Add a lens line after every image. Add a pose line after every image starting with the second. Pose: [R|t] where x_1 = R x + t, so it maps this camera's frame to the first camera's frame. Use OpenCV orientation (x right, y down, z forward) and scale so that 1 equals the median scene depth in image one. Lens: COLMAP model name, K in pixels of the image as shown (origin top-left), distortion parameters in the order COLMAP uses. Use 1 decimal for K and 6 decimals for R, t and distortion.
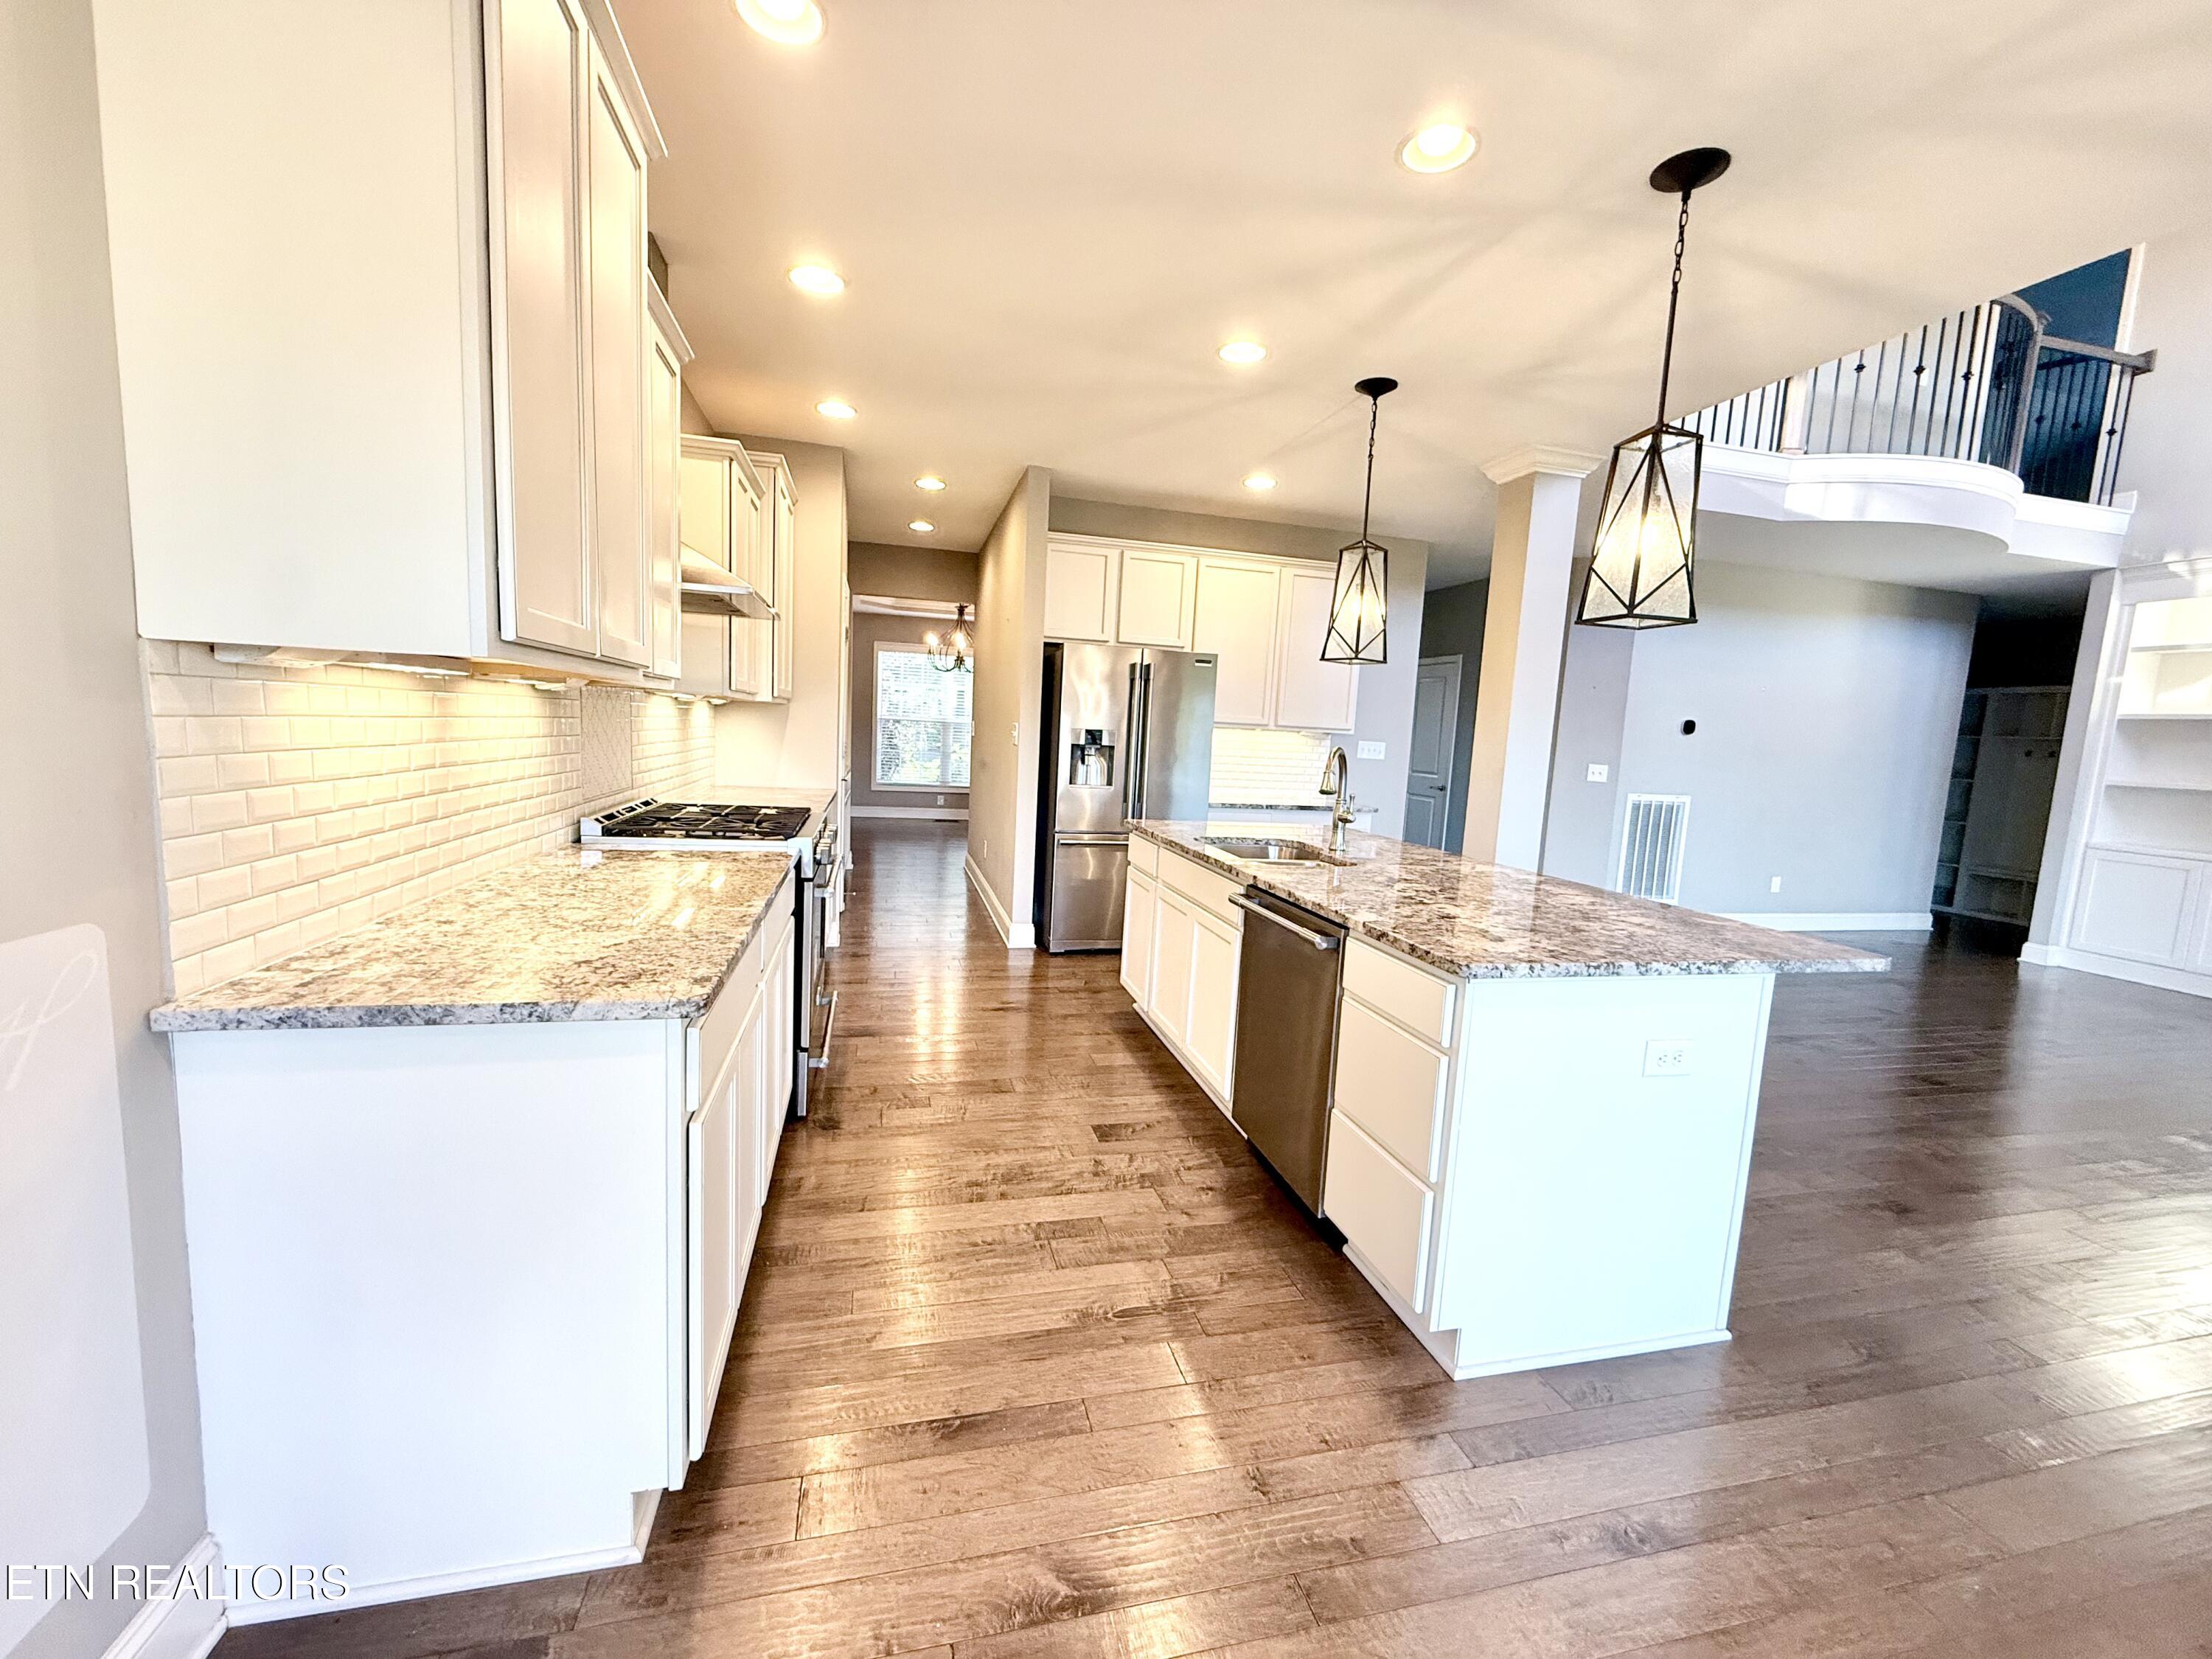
lens RADIAL K [[883.7, 0, 1102.2], [0, 883.7, 831.2], [0, 0, 1]] dist [-0.000007, -0.000062]
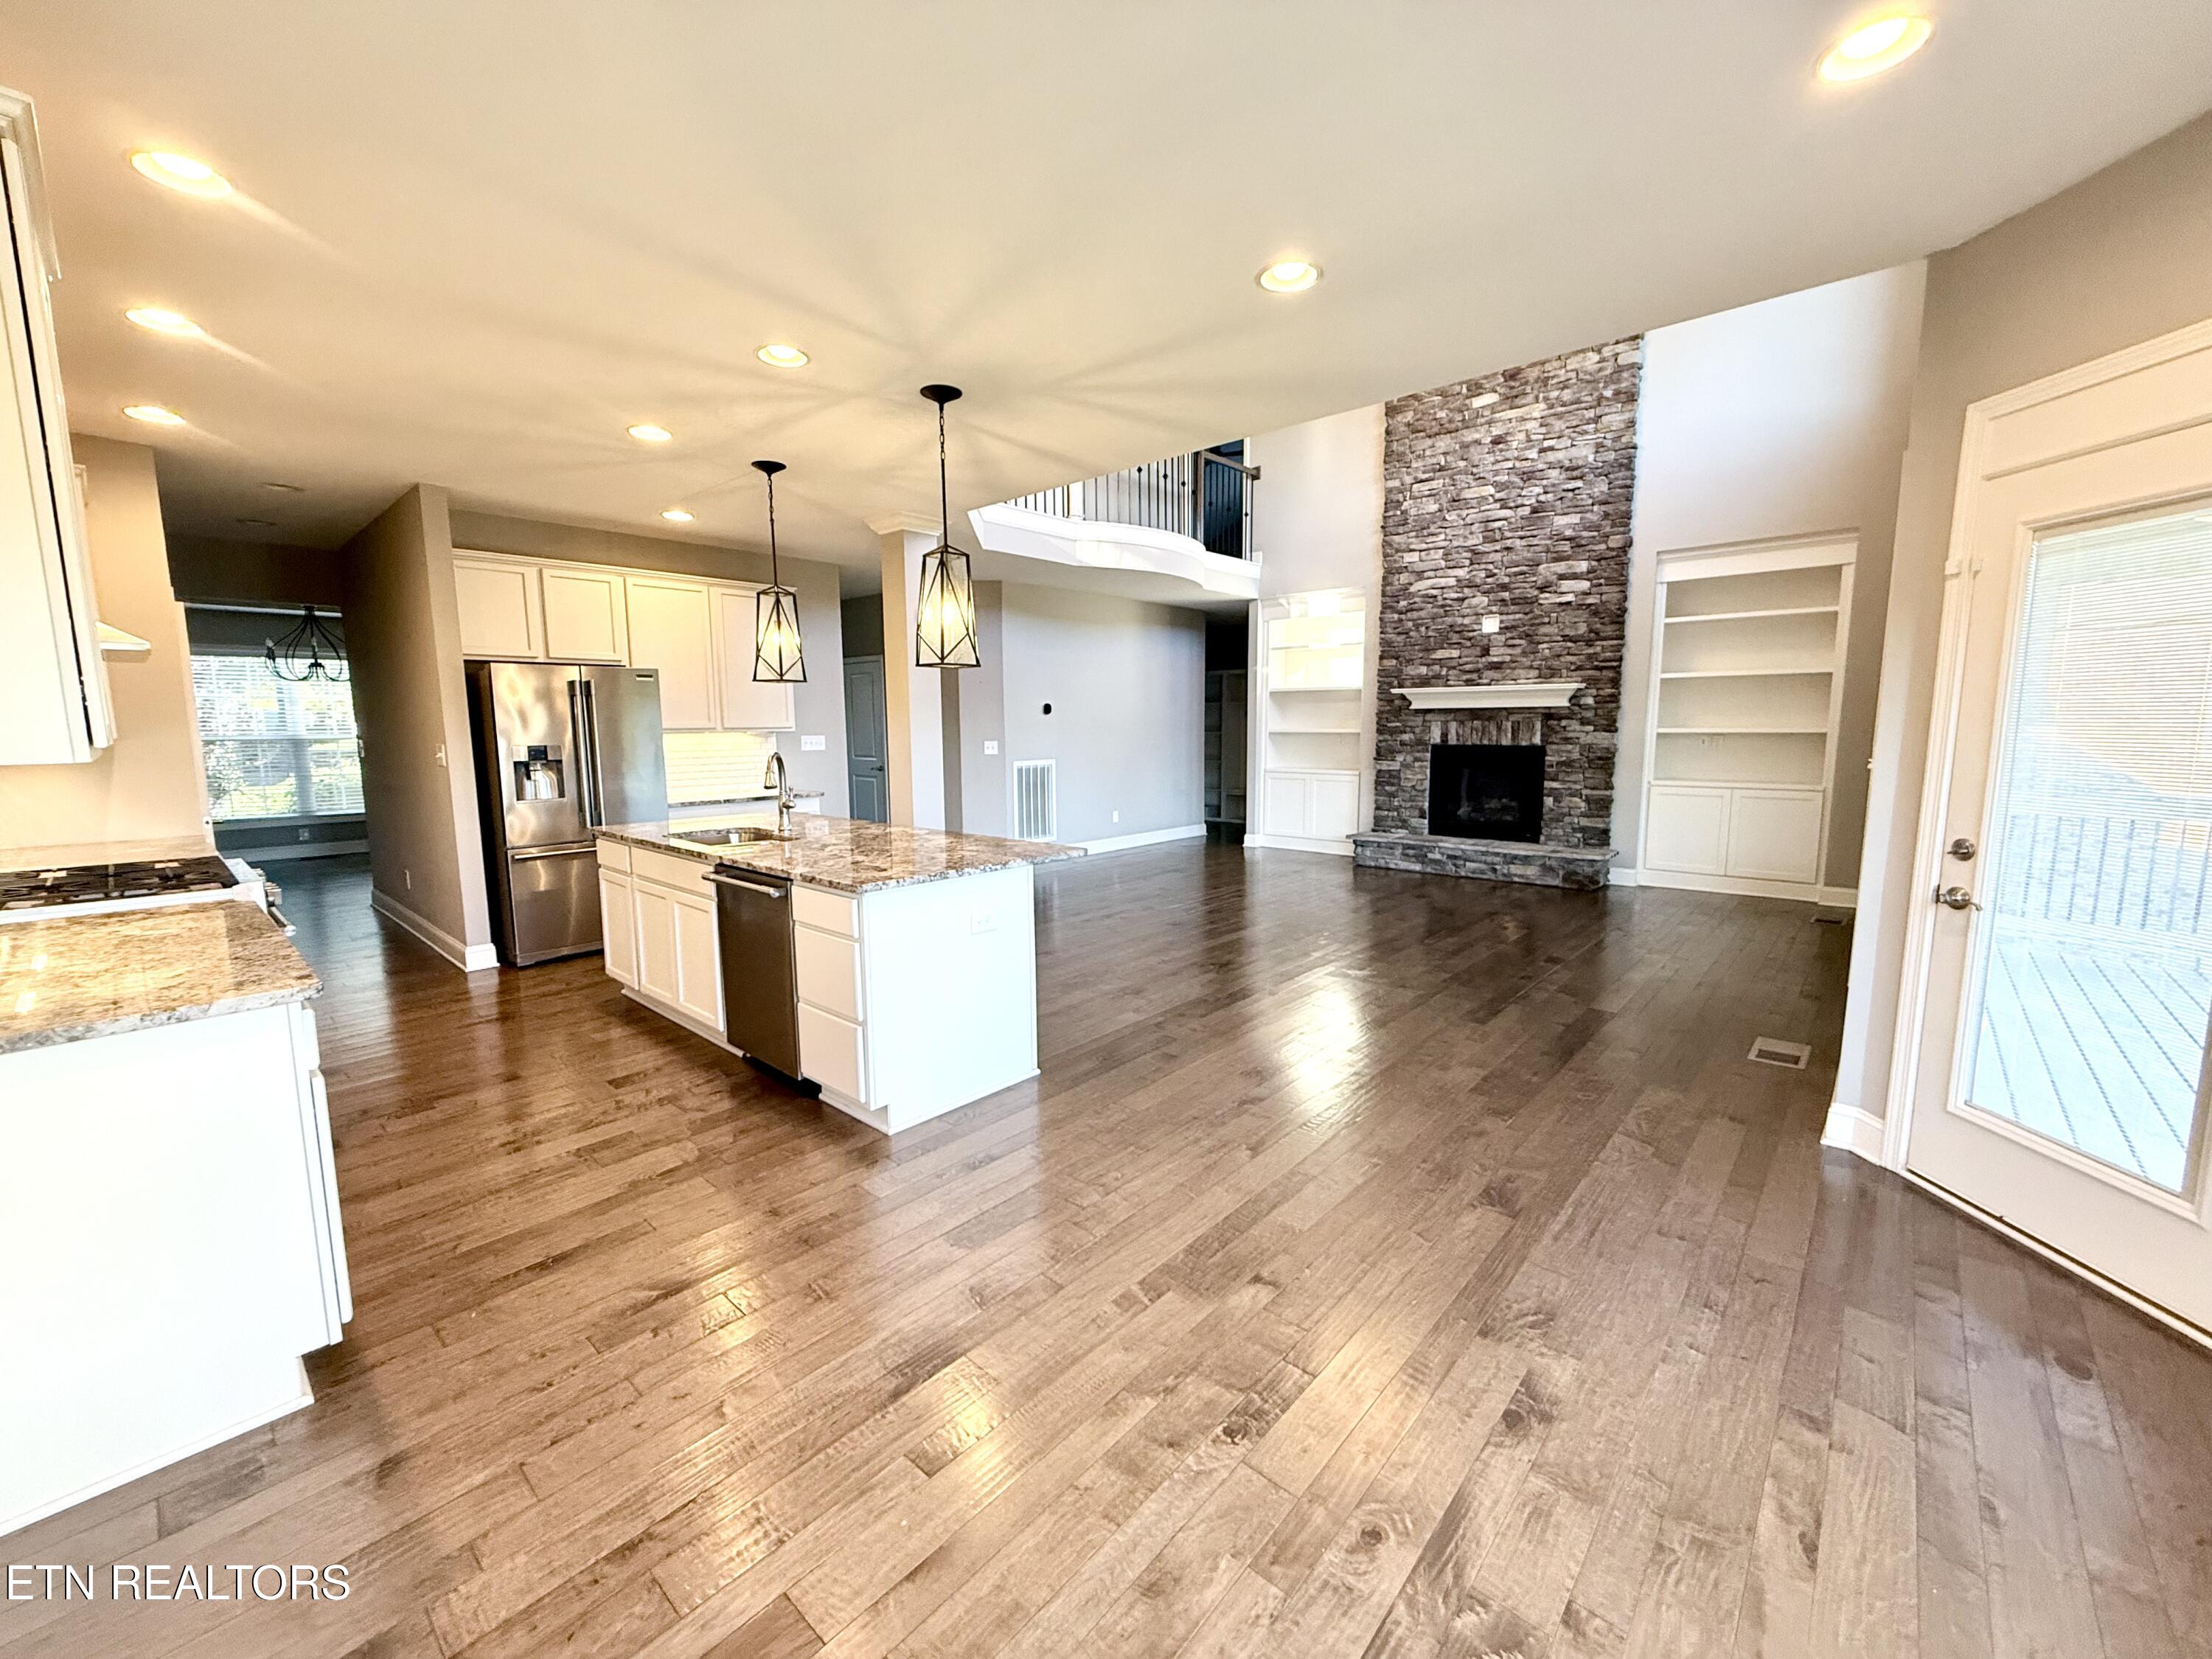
lens RADIAL K [[883.7, 0, 1102.2], [0, 883.7, 831.2], [0, 0, 1]] dist [-0.000007, -0.000062]
pose [[0.827968, -0.126788, 0.546255, -0.054720], [0.114536, 0.991806, 0.056599, 0.002505], [-0.548955, 0.015704, 0.835705, -0.318954]]
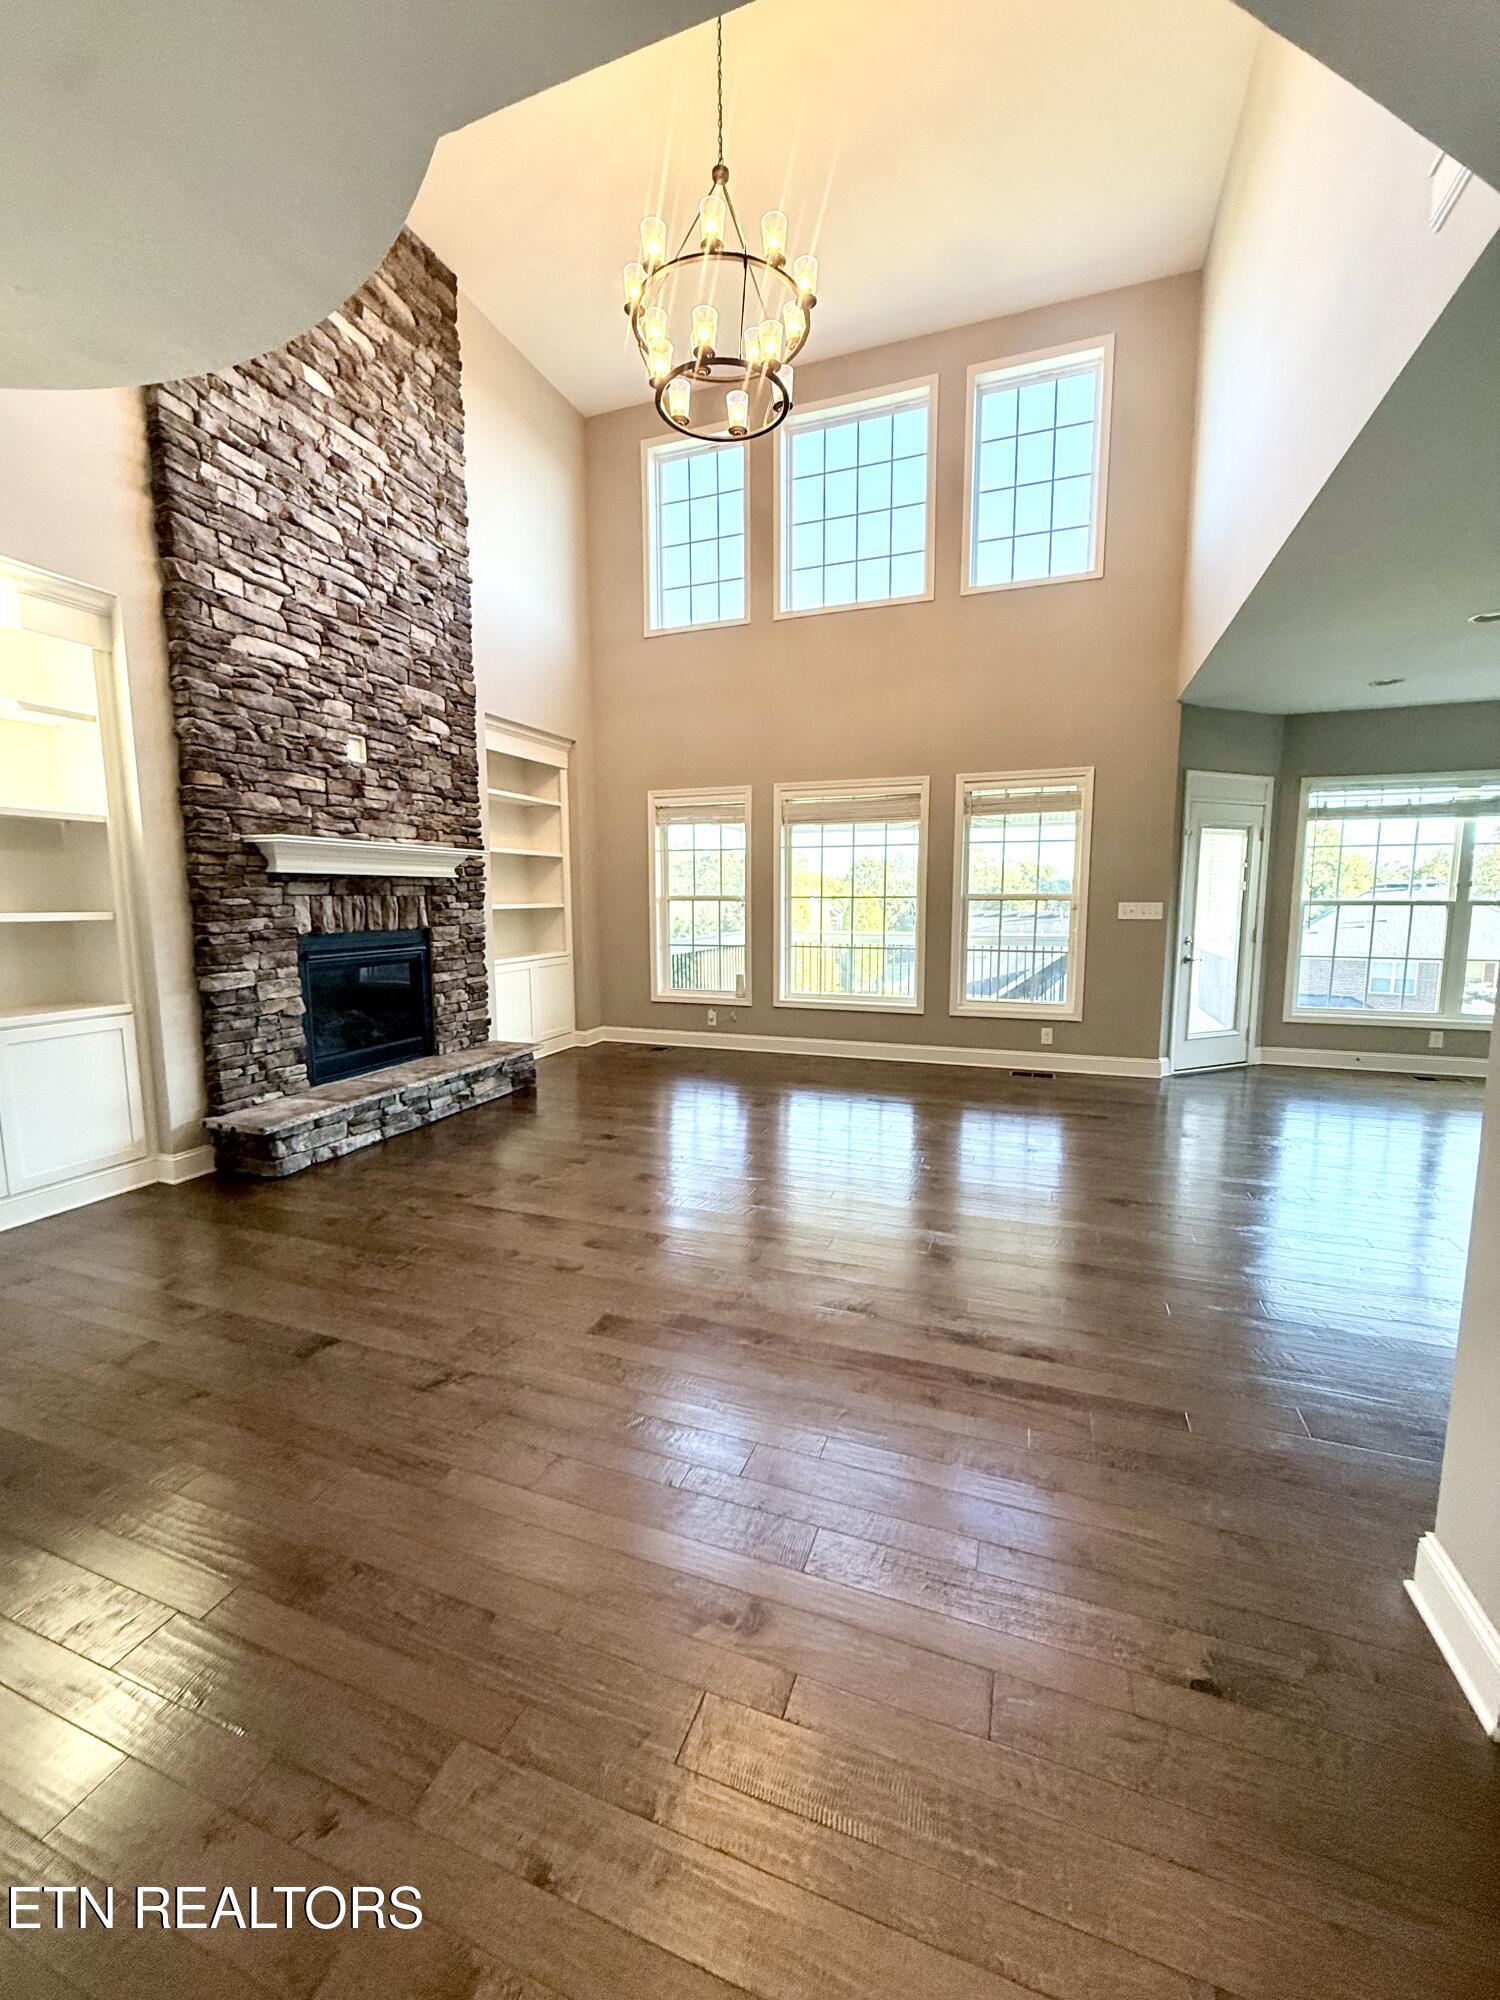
lens RADIAL K [[799.0, 0, 748.2], [0, 799.0, 996.4], [0, 0, 1]] dist [-0.000007, -0.000062]
pose [[-0.824789, -0.118750, 0.552831, 0.715022], [0.025205, 0.969006, 0.245749, -0.188585], [-0.564879, 0.216625, -0.796232, 1.780129]]
